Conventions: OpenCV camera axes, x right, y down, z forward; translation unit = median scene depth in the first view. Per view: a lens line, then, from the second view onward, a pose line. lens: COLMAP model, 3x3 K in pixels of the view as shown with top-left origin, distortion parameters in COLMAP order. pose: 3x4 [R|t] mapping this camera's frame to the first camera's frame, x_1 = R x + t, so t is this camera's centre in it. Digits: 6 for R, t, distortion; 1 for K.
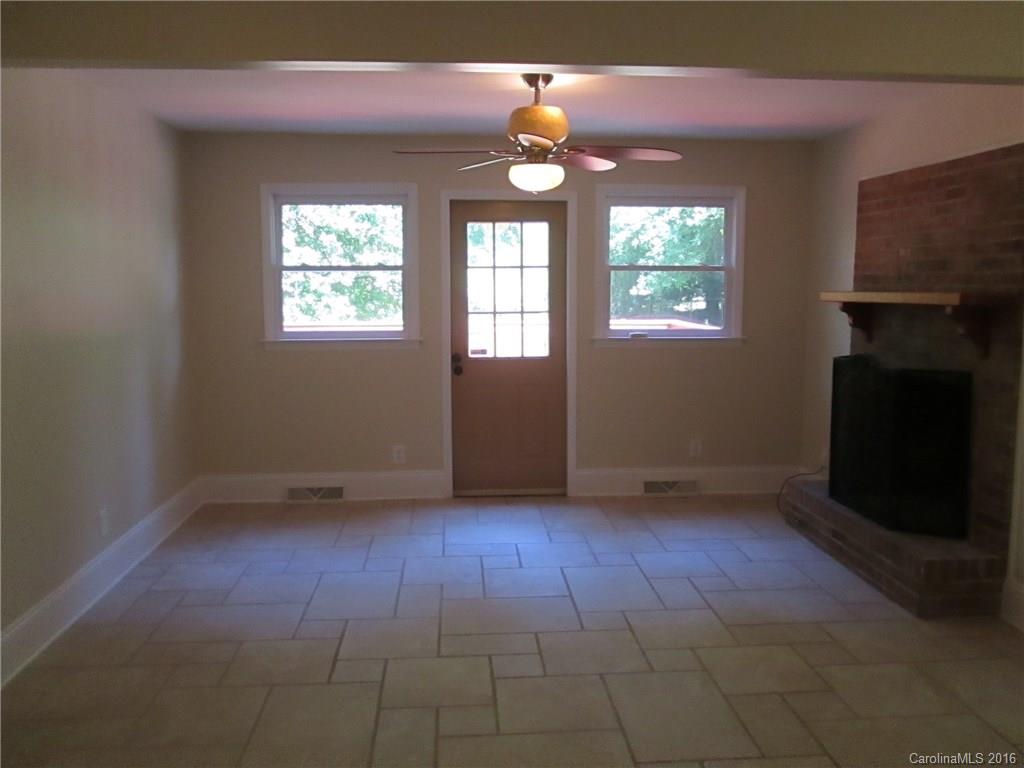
lens RADIAL K [[857.9, 0, 506.3], [0, 857.9, 385.0], [0, 0, 1]] dist [-0.038610, 0.013502]
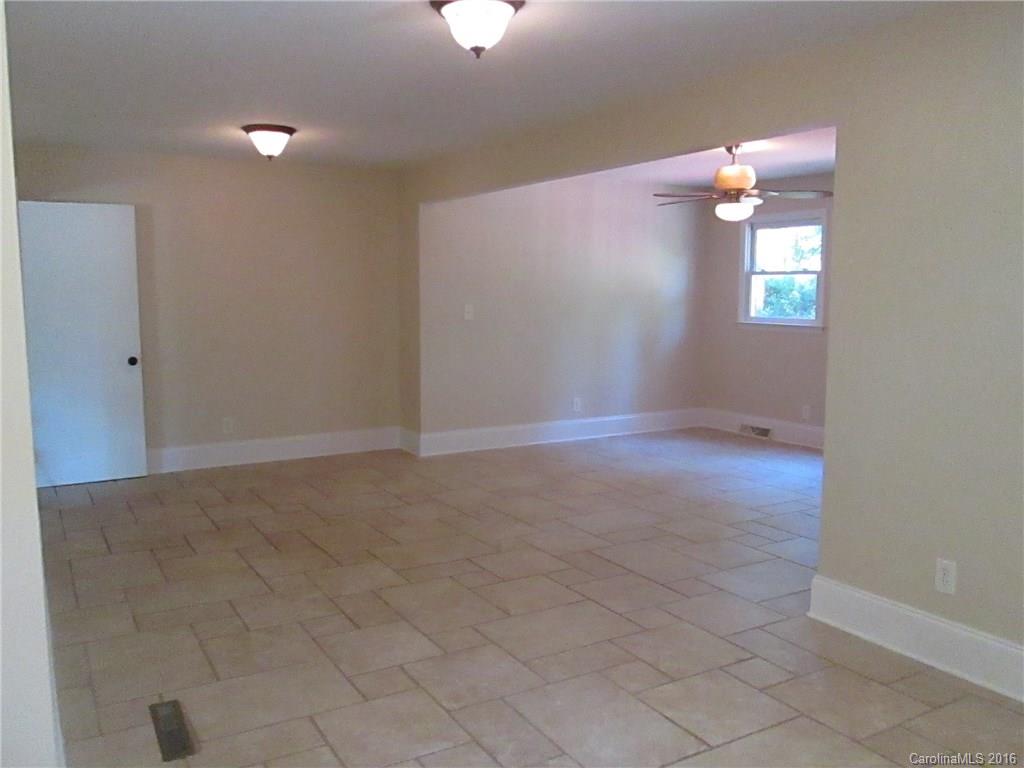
lens RADIAL K [[857.9, 0, 508.7], [0, 857.9, 388.0], [0, 0, 1]] dist [-0.038610, 0.013502]
pose [[0.438453, 0.106615, -0.892408, 0.884437], [-0.109915, 0.991847, 0.064492, 0.009333], [0.892008, 0.069812, 0.446596, -0.010384]]
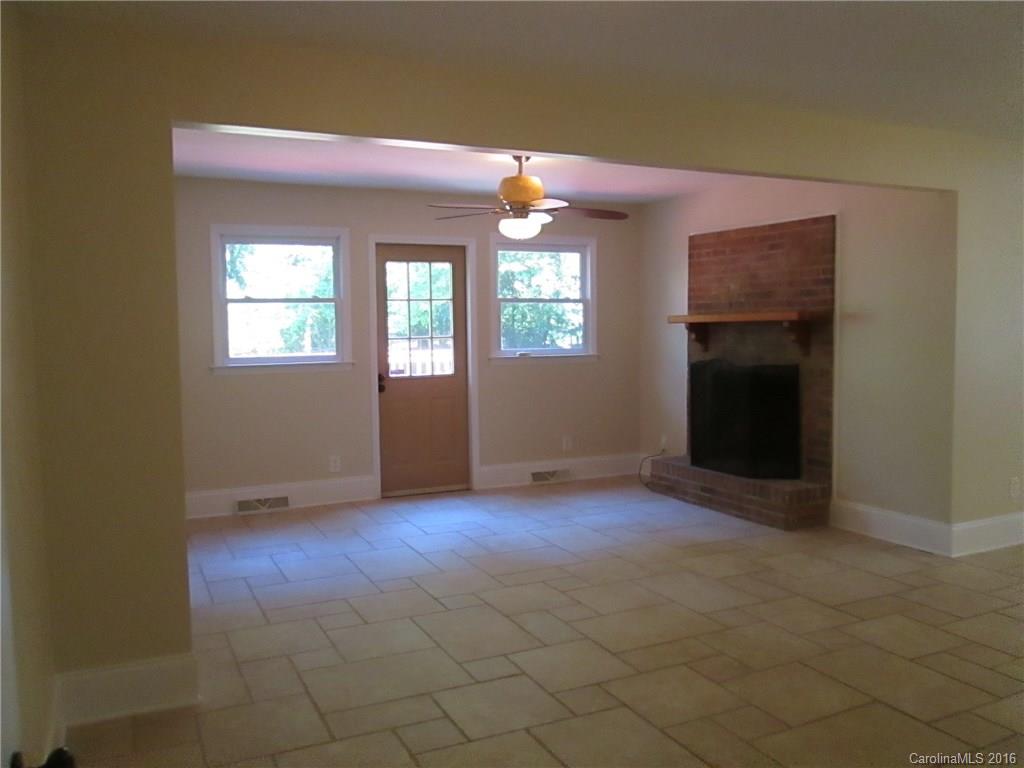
lens RADIAL K [[857.9, 0, 509.6], [0, 857.9, 379.0], [0, 0, 1]] dist [-0.038610, 0.013502]
pose [[0.930892, -0.034125, 0.363698, -0.329540], [0.054908, 0.997387, -0.046955, 0.036104], [-0.361145, 0.063680, 0.930333, -0.150985]]
